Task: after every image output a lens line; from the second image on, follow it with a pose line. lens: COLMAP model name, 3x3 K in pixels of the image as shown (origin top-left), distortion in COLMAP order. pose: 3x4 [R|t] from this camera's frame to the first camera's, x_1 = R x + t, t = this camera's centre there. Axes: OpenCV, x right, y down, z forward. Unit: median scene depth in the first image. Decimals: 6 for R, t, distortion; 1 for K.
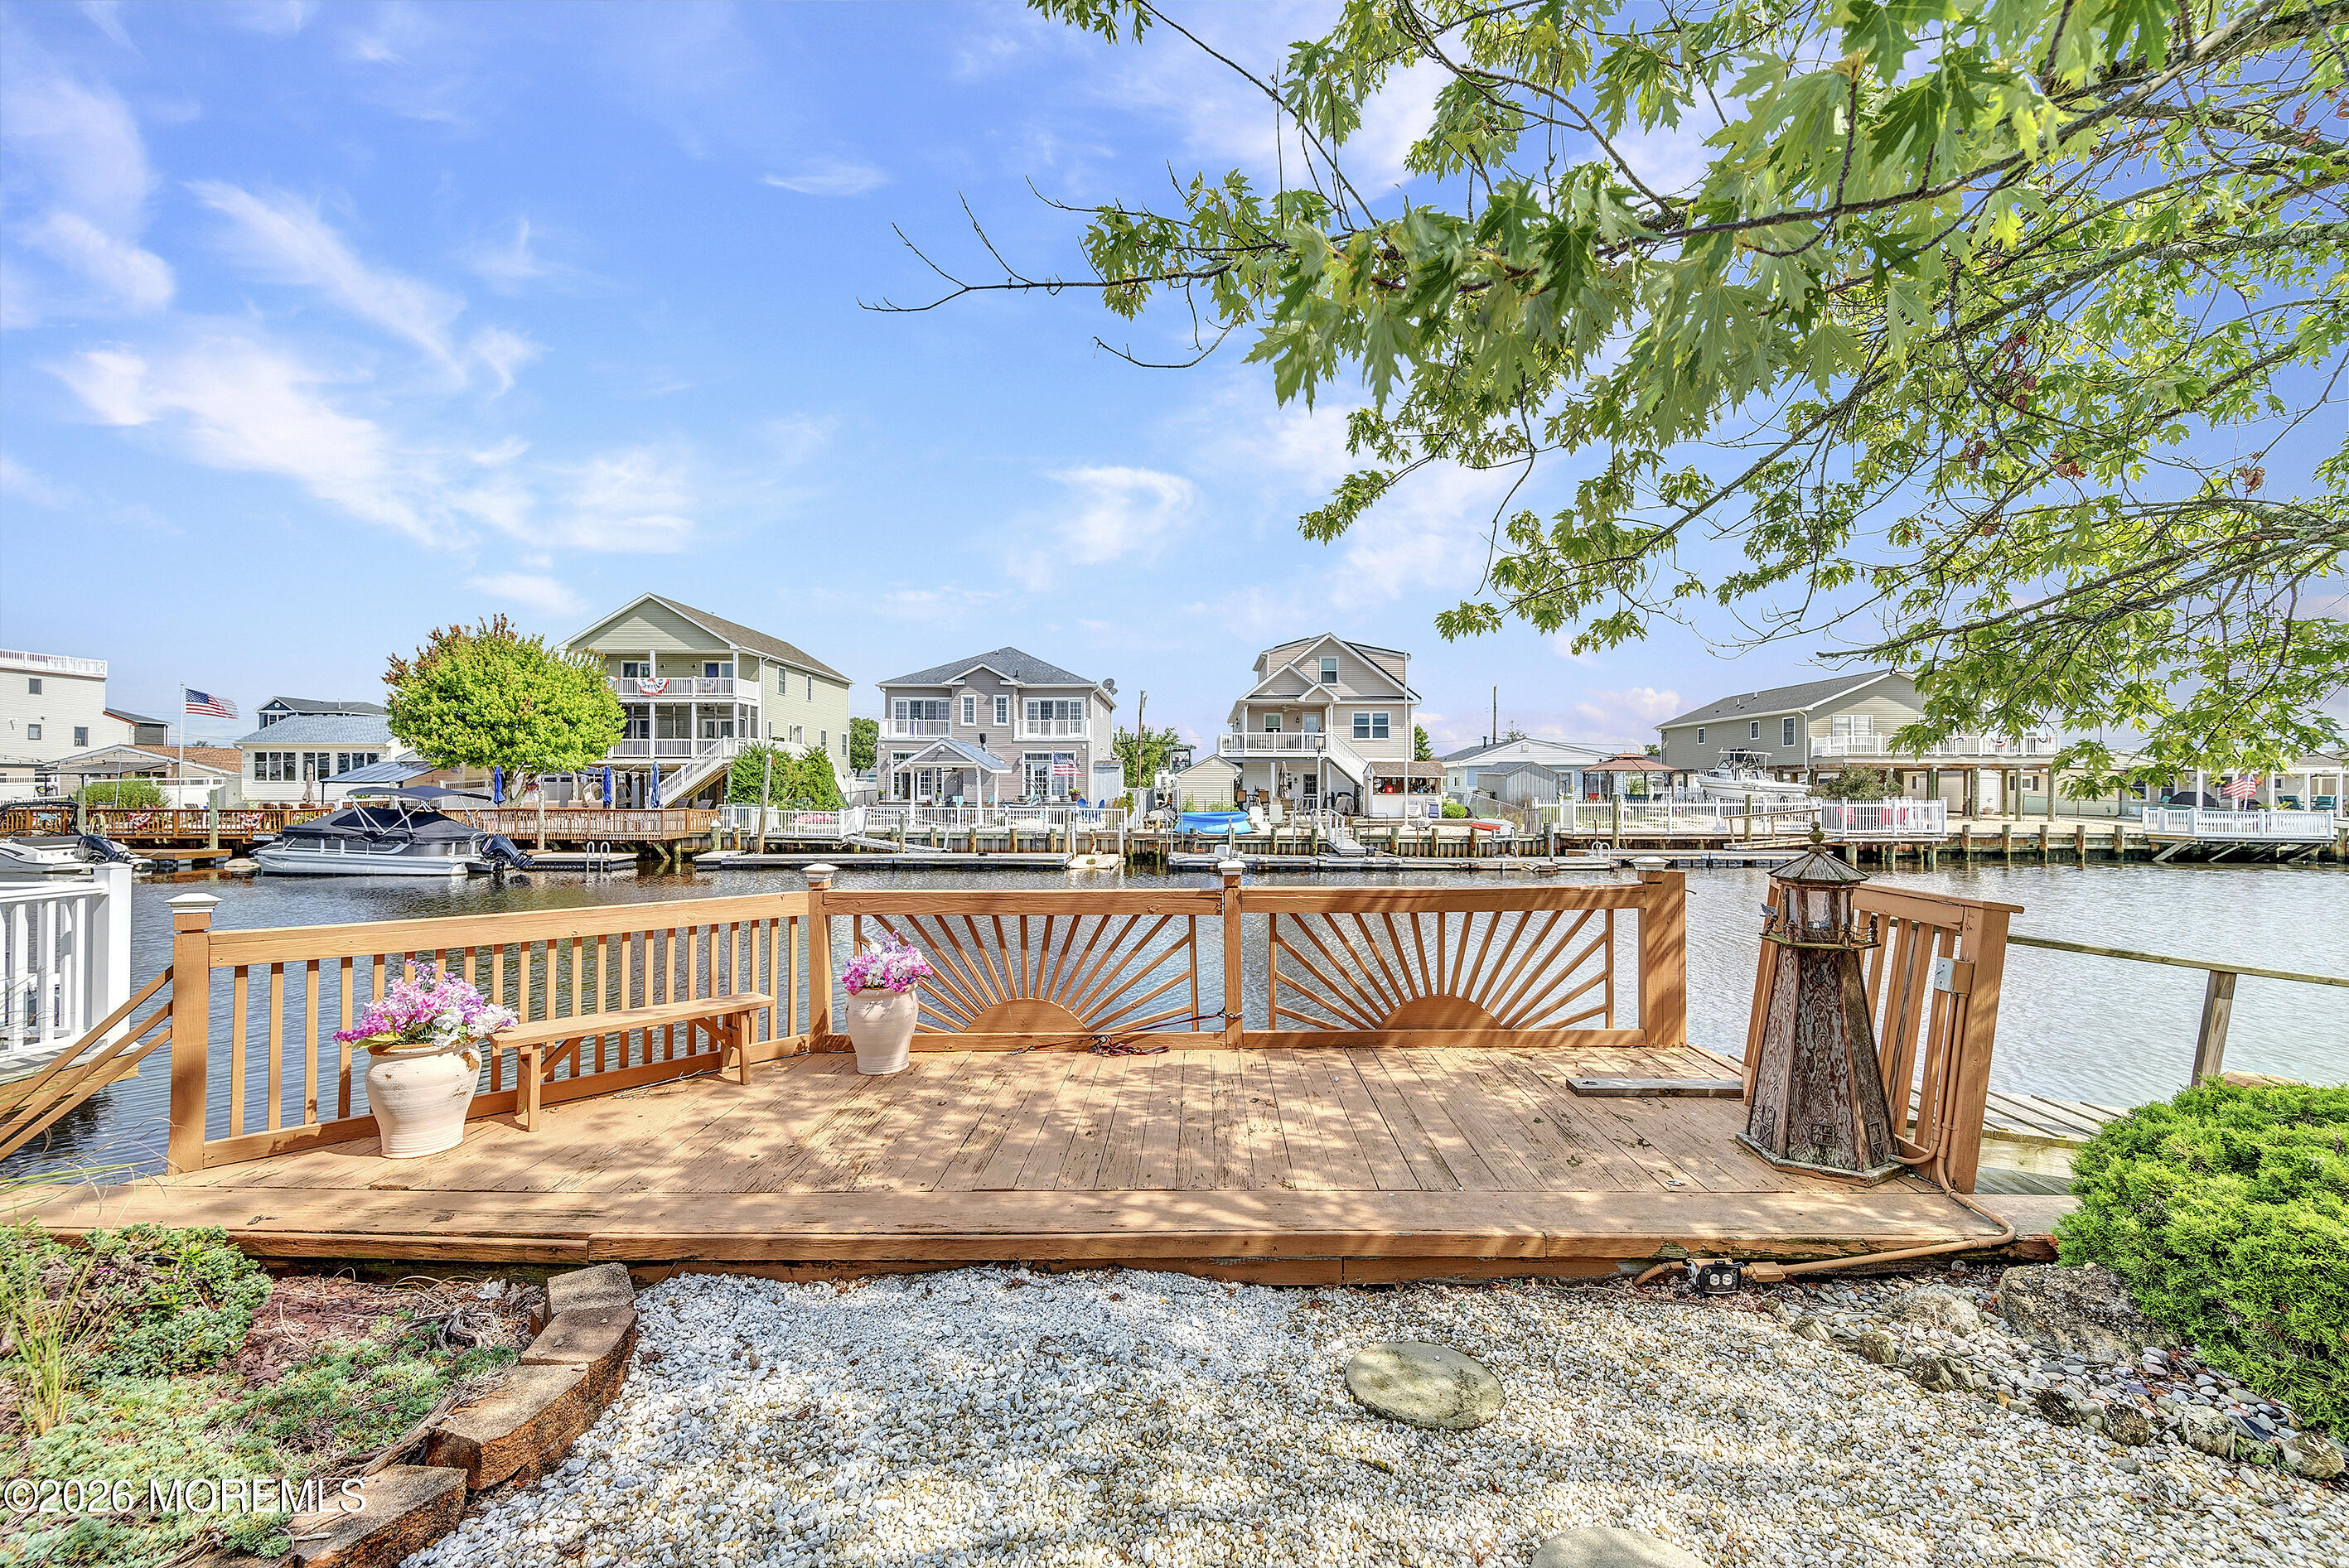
lens RADIAL K [[921.6, 0, 1181.6], [0, 921.6, 781.5], [0, 0, 1]] dist [-0.000576, -0.000289]
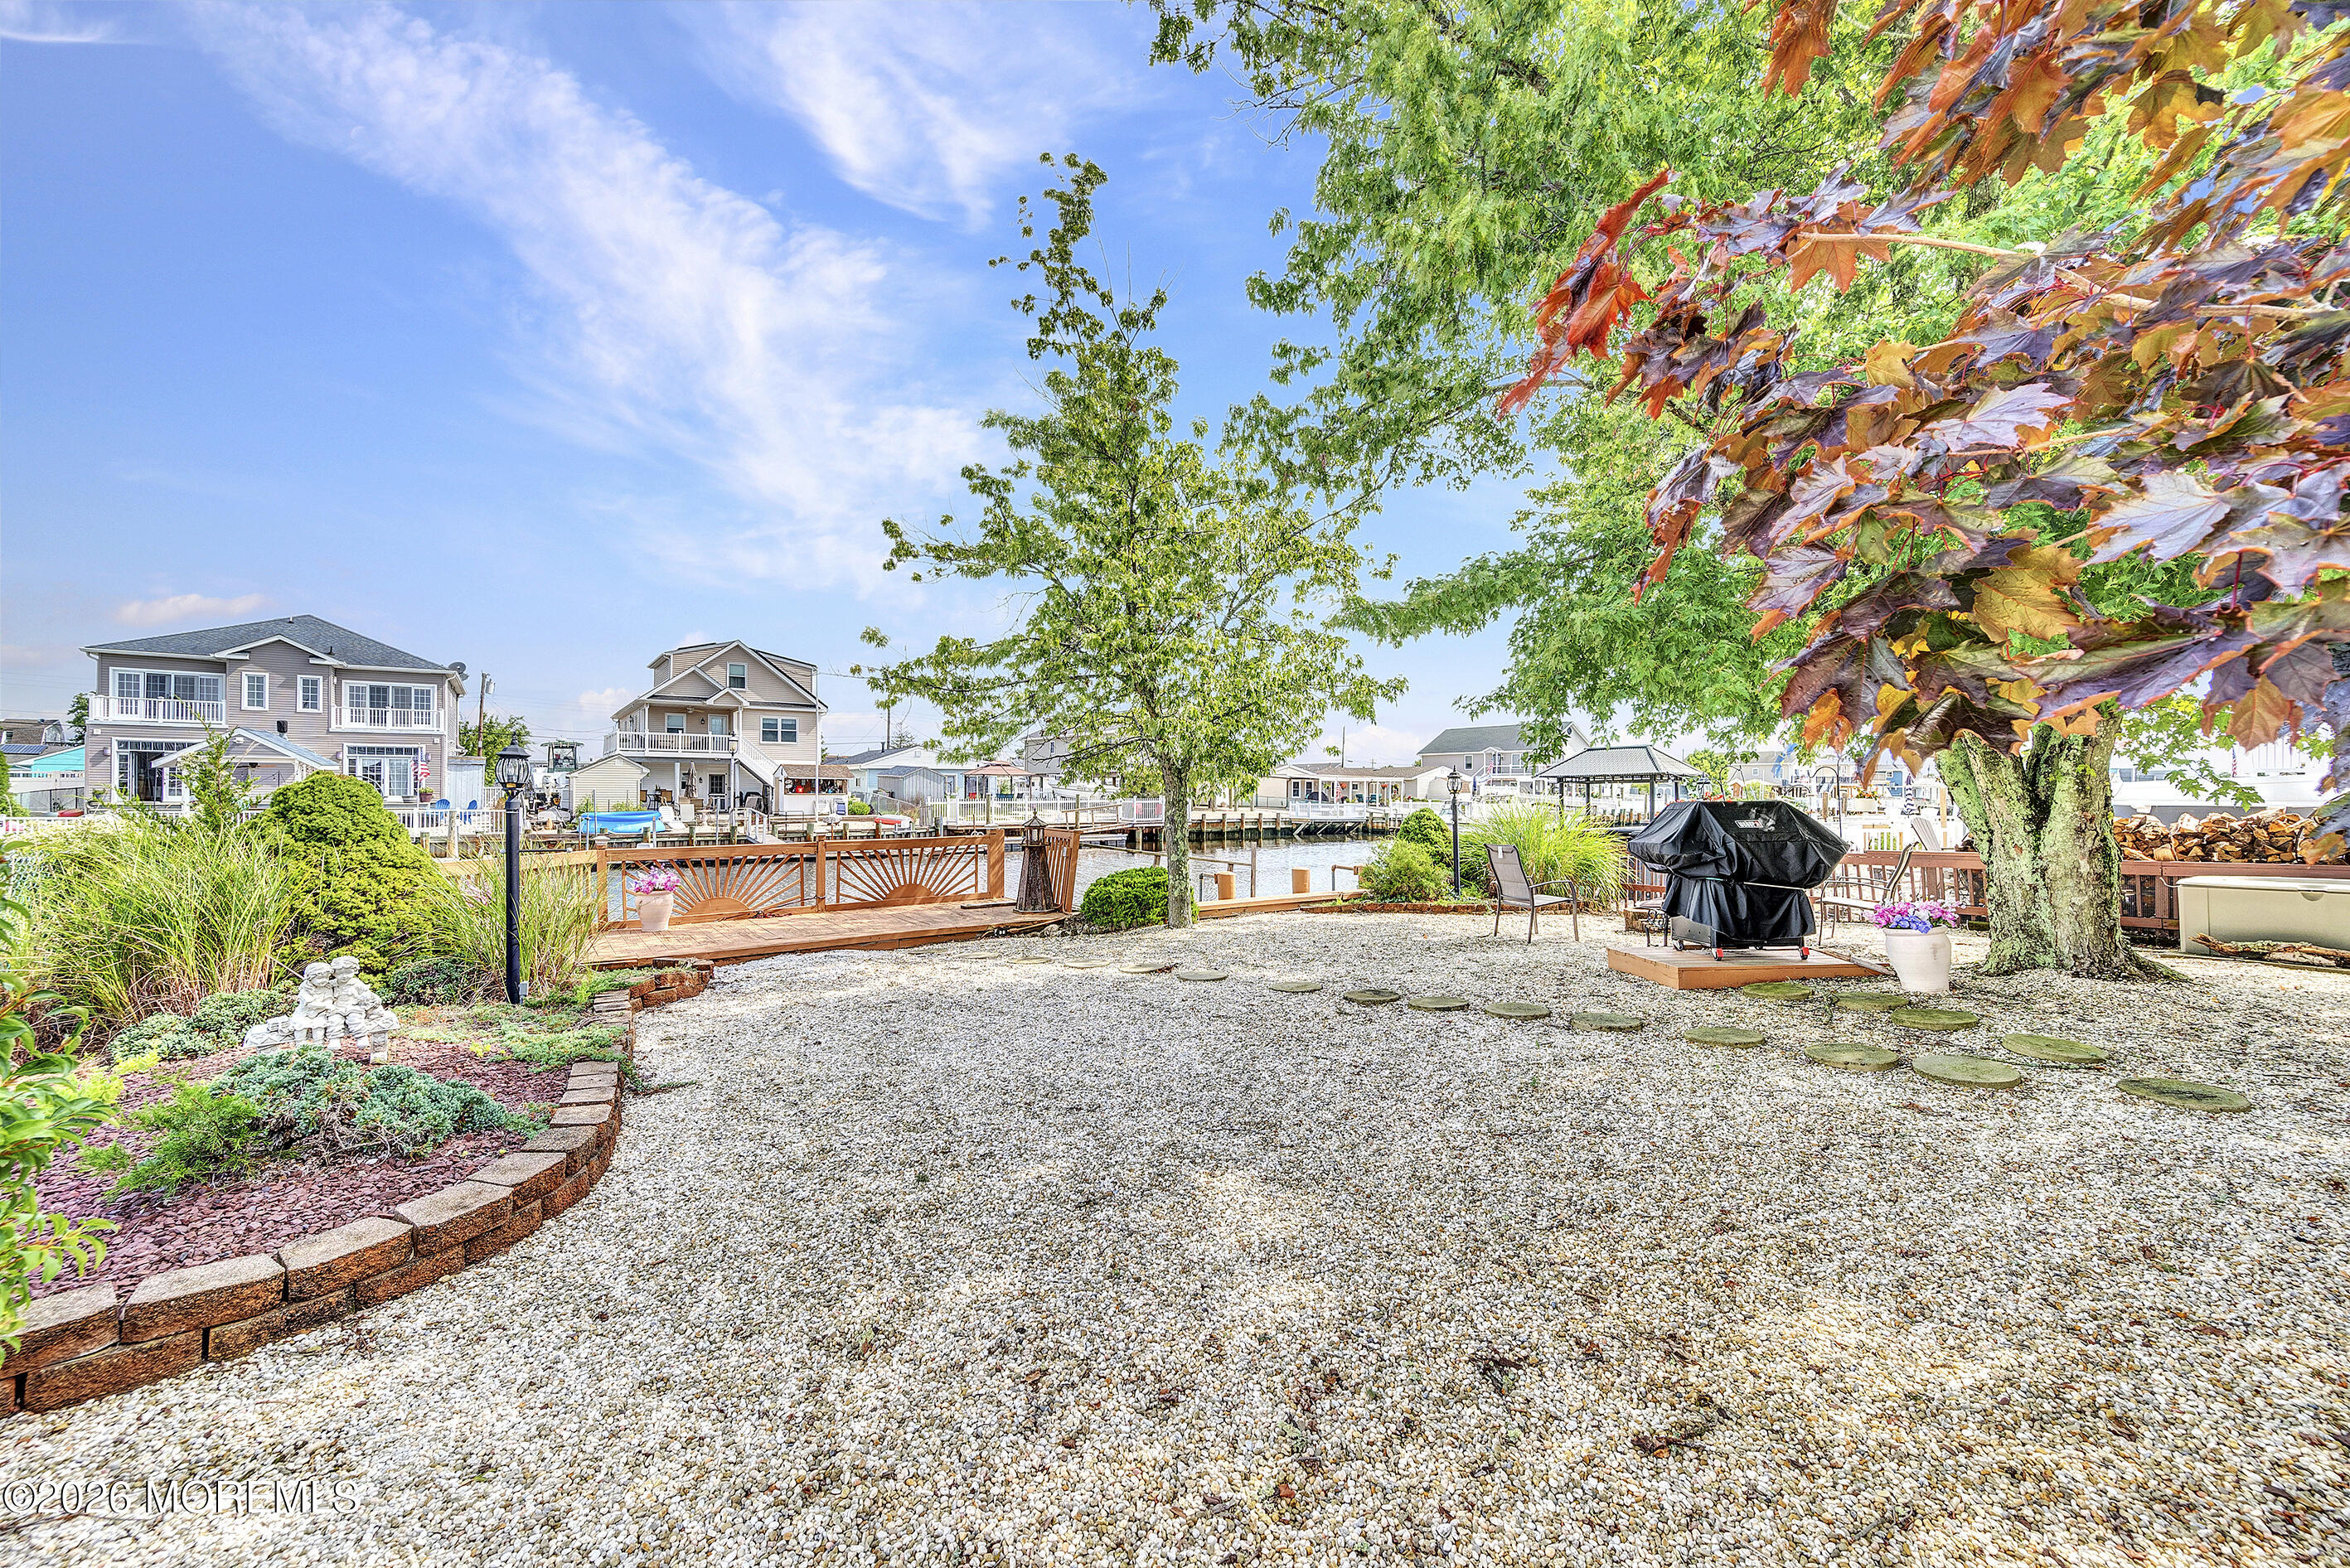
lens RADIAL K [[922.1, 0, 1183.6], [0, 922.1, 784.5], [0, 0, 1]] dist [-0.000576, -0.000289]
pose [[0.799162, 0.005416, 0.601092, -0.075169], [-0.008756, 0.999958, 0.002632, -0.004798], [-0.601053, -0.007367, 0.799176, -0.169398]]
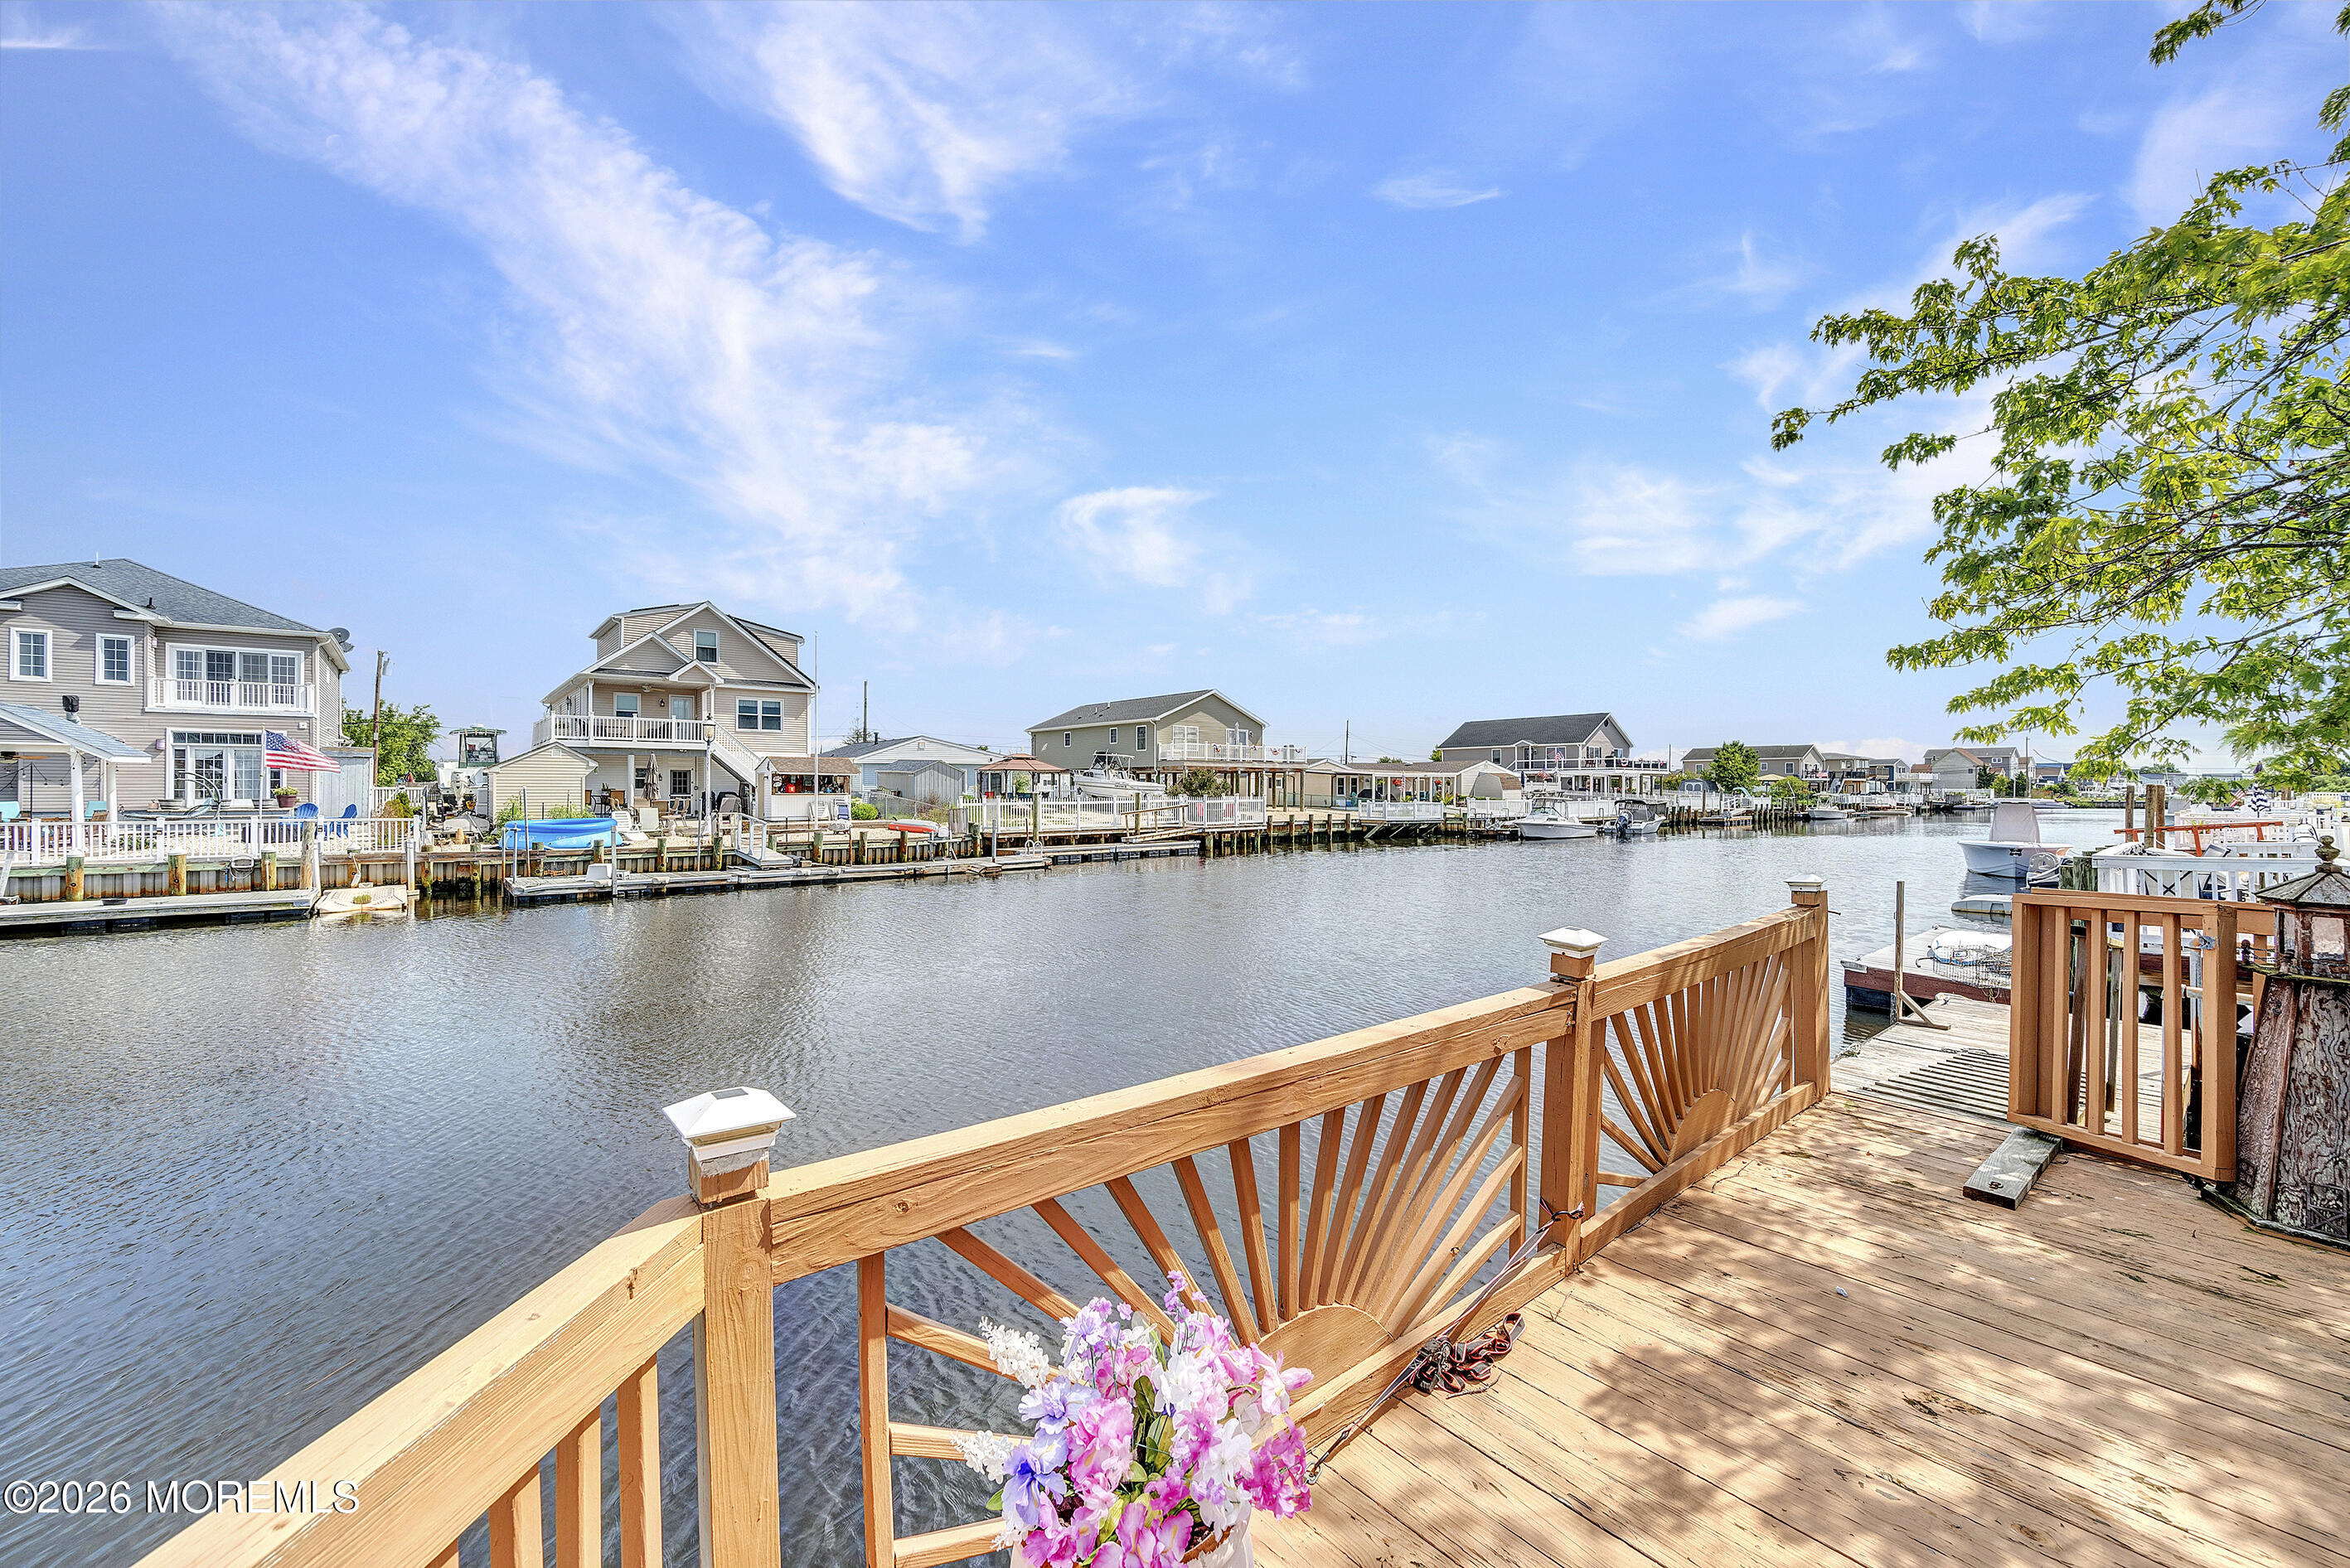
lens RADIAL K [[922.1, 0, 1182.0], [0, 922.1, 778.2], [0, 0, 1]] dist [-0.000576, -0.000289]
pose [[0.762302, 0.005734, 0.647196, -0.061193], [-0.004253, 0.999984, -0.003851, 0.000406], [-0.647207, 0.000183, 0.762314, 0.096731]]
